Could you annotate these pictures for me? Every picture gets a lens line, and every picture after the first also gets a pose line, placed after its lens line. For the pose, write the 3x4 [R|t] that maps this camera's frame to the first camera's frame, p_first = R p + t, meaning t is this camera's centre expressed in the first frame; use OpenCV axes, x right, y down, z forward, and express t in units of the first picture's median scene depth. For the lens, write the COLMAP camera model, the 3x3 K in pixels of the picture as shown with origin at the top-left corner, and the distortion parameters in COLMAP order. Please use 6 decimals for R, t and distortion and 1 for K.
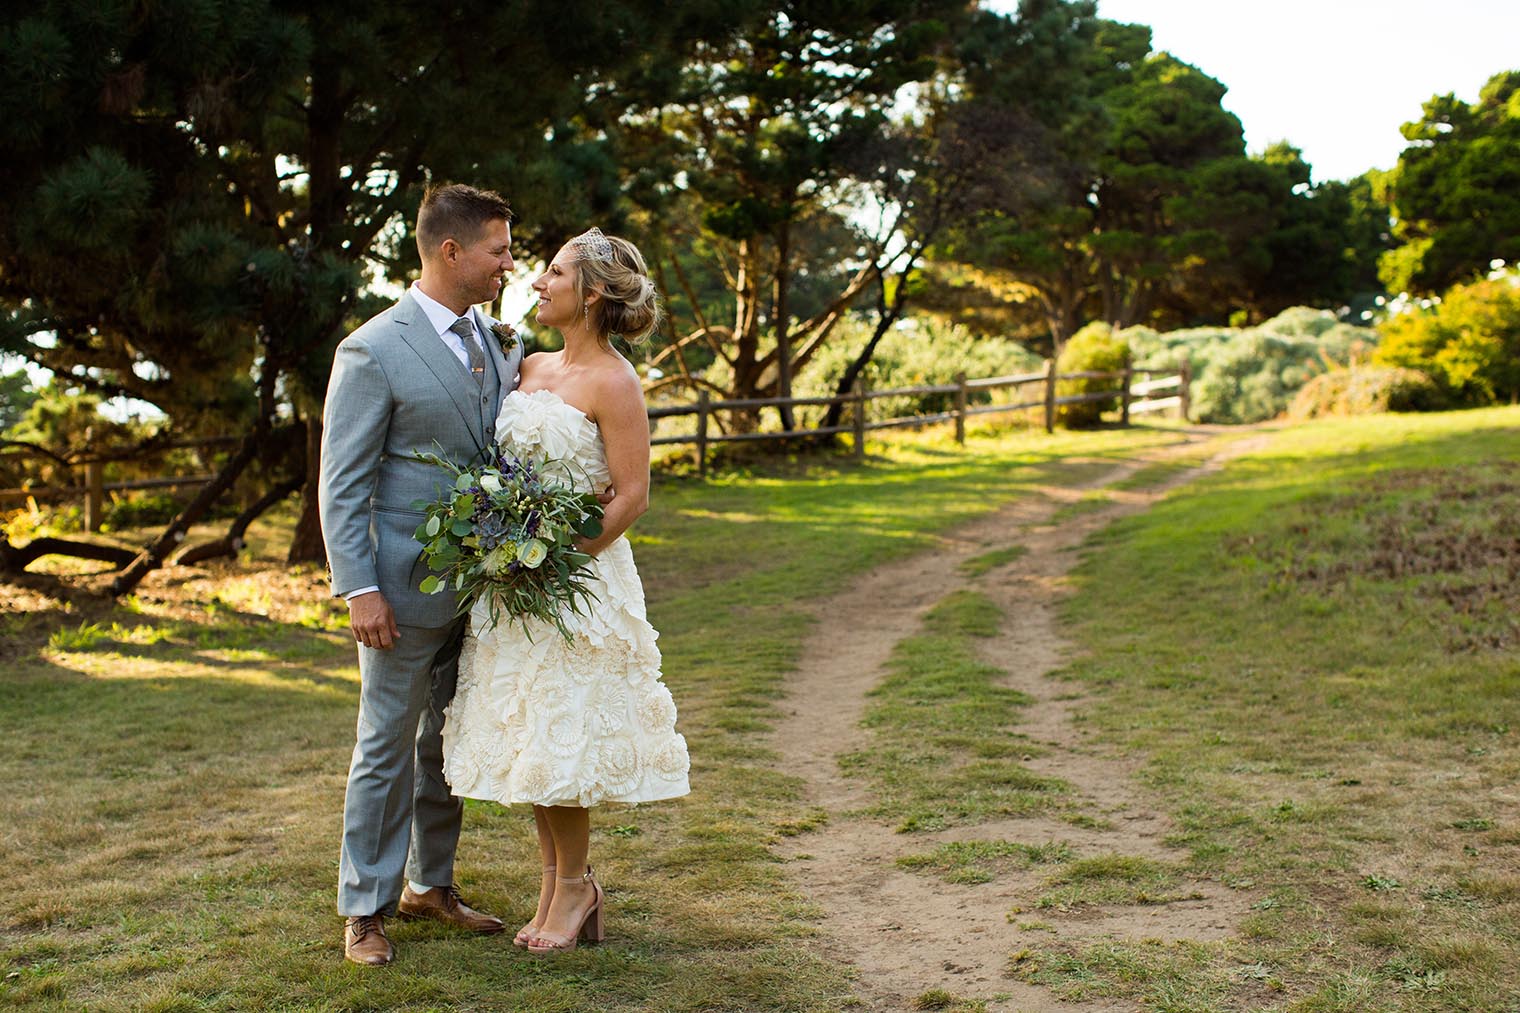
lens RADIAL K [[2203.4, 0, 762.7], [0, 2203.4, 518.8], [0, 0, 1]] dist [-0.108107, 0.000000]
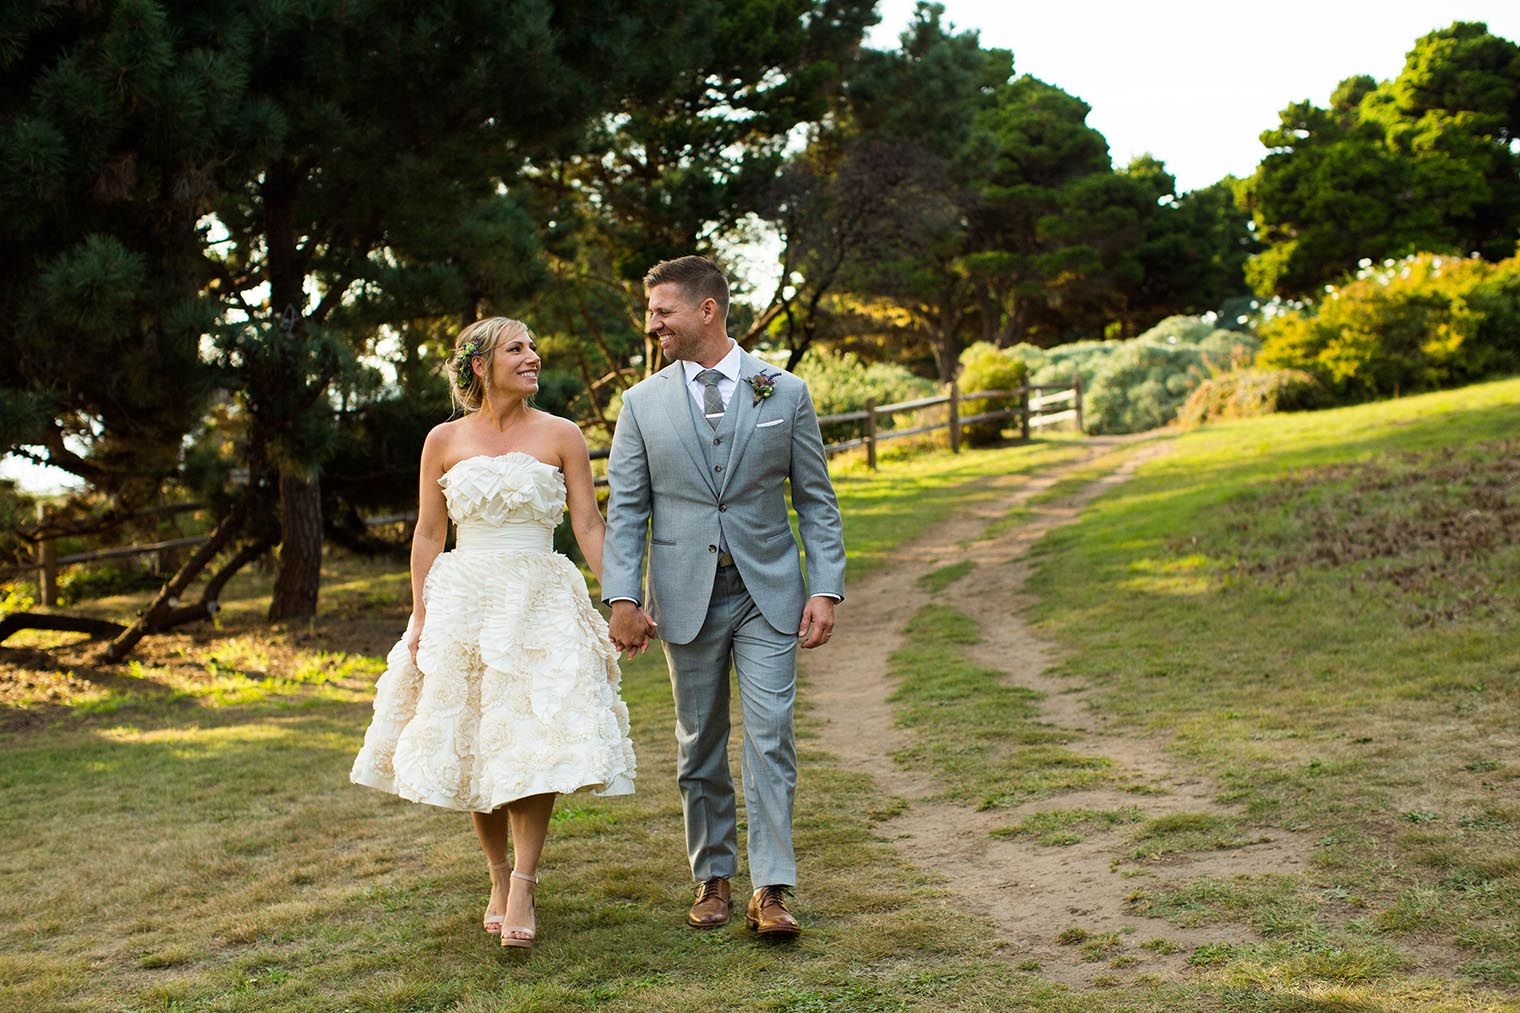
lens RADIAL K [[2203.4, 0, 760.6], [0, 2203.4, 500.8], [0, 0, 1]] dist [-0.108107, 0.000000]
pose [[0.996490, -0.061987, 0.056255, -0.020515], [0.063309, 0.997751, -0.022027, 0.000332], [-0.054763, 0.025511, 0.998173, -0.024483]]
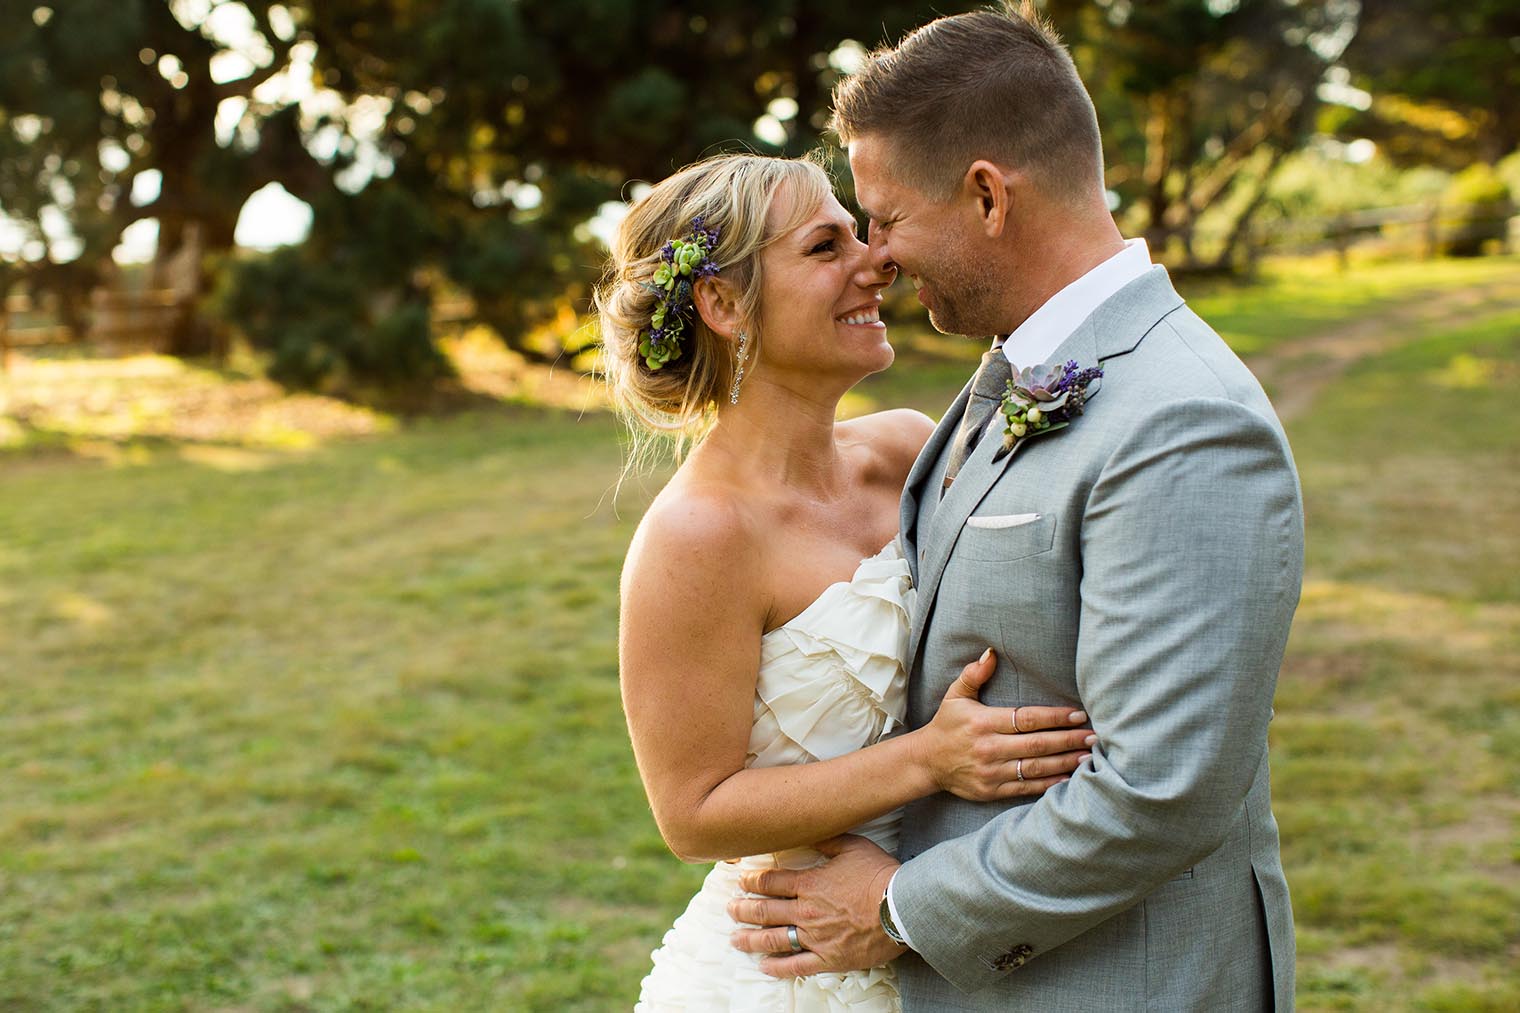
lens RADIAL K [[2203.4, 0, 759.2], [0, 2203.4, 492.0], [0, 0, 1]] dist [-0.108107, 0.000000]
pose [[0.977473, 0.022935, -0.209809, 0.031530], [-0.008554, 0.997566, 0.069198, 0.004073], [0.210885, -0.065844, 0.975291, -0.171364]]
